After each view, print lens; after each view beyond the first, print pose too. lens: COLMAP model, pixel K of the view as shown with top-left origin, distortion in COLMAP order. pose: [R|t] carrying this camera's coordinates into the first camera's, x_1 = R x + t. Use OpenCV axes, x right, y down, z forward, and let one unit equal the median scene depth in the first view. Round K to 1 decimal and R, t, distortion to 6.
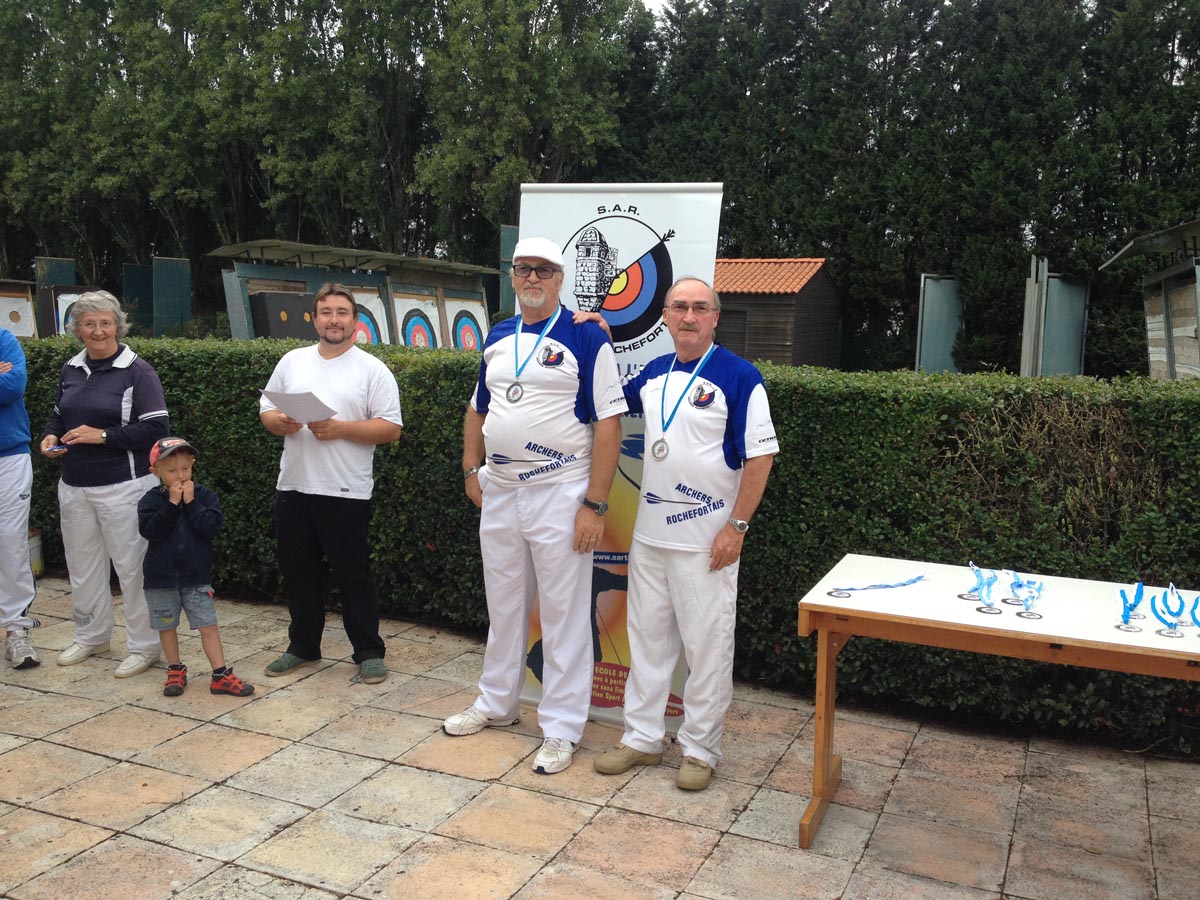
lens RADIAL K [[1124.9, 0, 597.5], [0, 1124.9, 444.1], [0, 0, 1]] dist [0.135142, -0.316664]
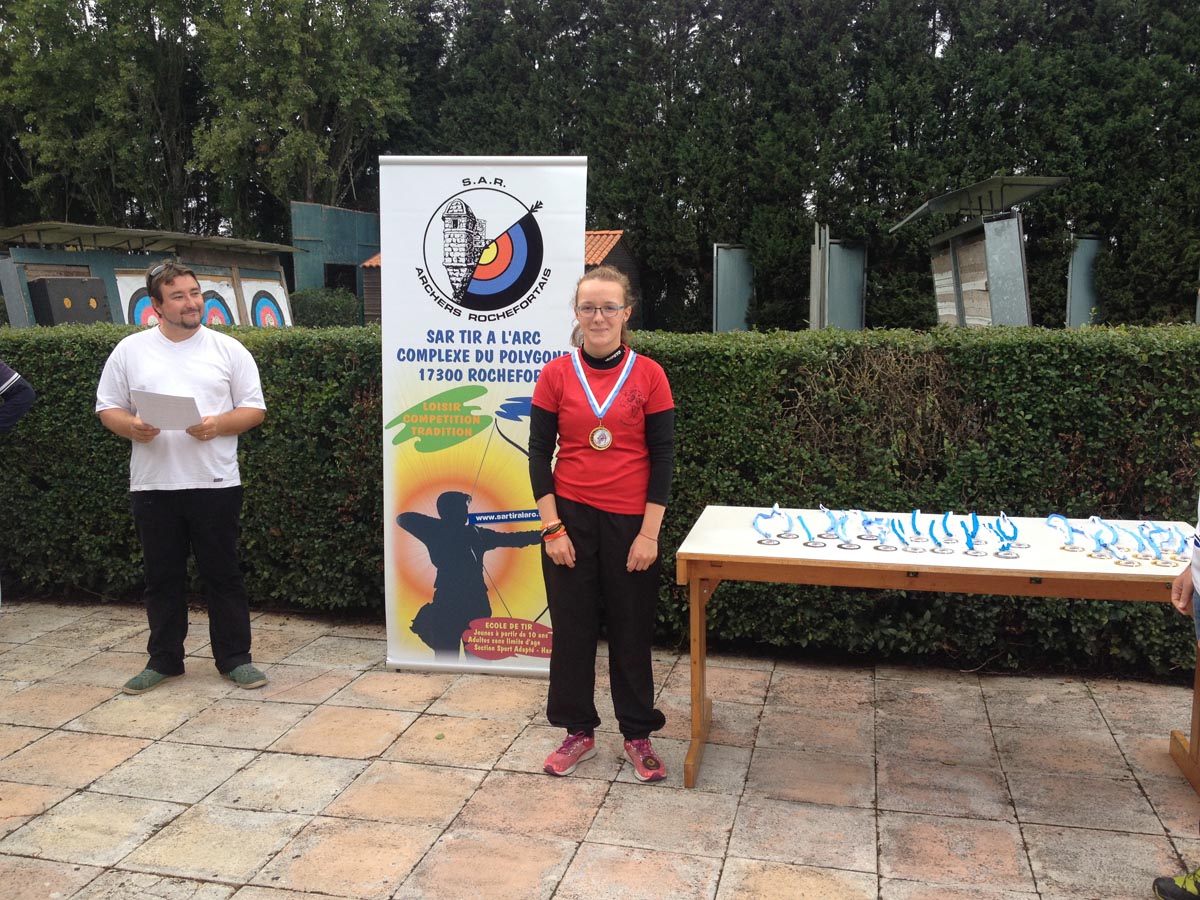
lens RADIAL K [[1124.9, 0, 597.5], [0, 1124.9, 444.1], [0, 0, 1]] dist [0.135142, -0.316664]
pose [[0.983479, -0.056685, 0.171916, -0.046867], [0.053124, 0.998269, 0.025249, 0.007690], [-0.173049, -0.015699, 0.984788, -0.002686]]
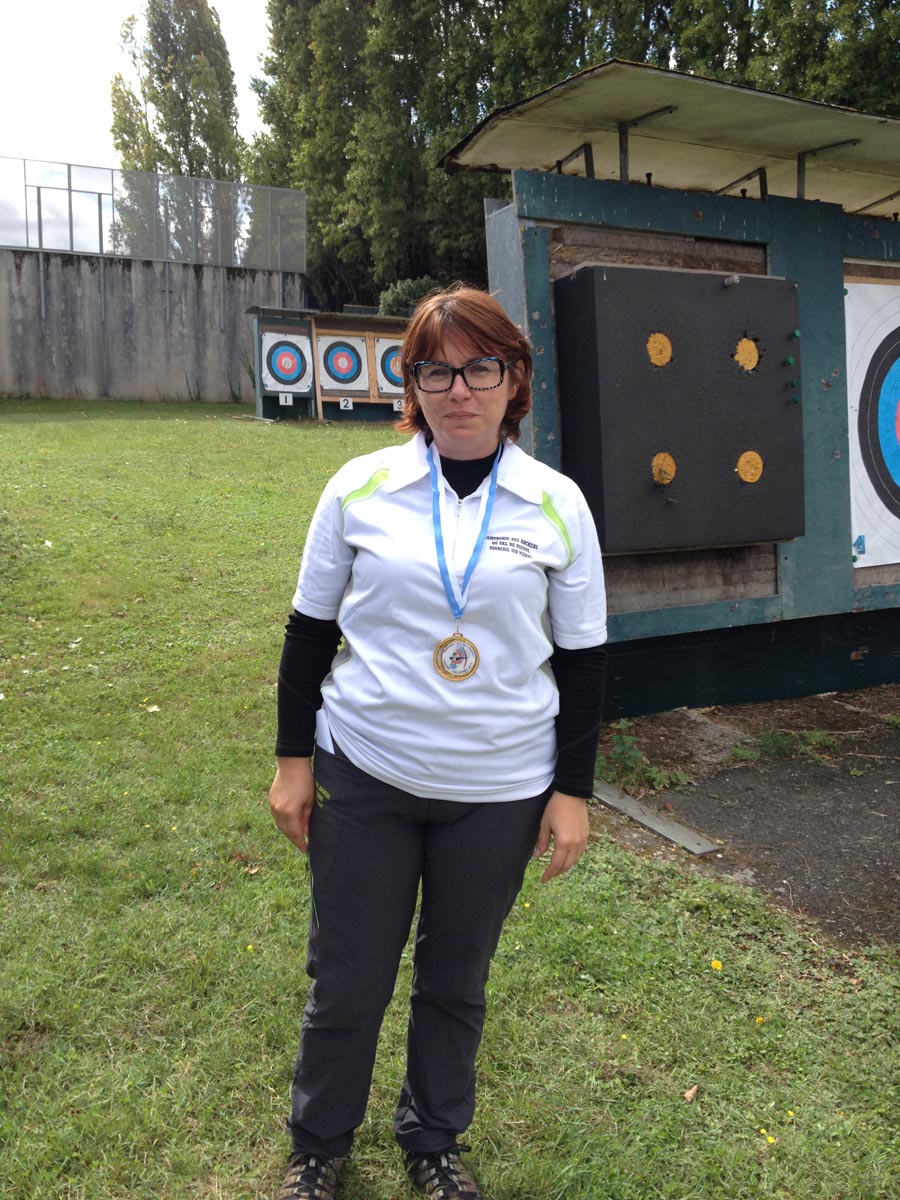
lens RADIAL K [[1121.8, 0, 426.3], [0, 1121.8, 598.0], [0, 0, 1]] dist [0.102619, -0.207757]
pose [[0.808521, 0.128779, -0.574203, -0.442785], [-0.080105, 0.990764, 0.109409, -0.228598], [0.582990, -0.042463, 0.811369, 2.176883]]
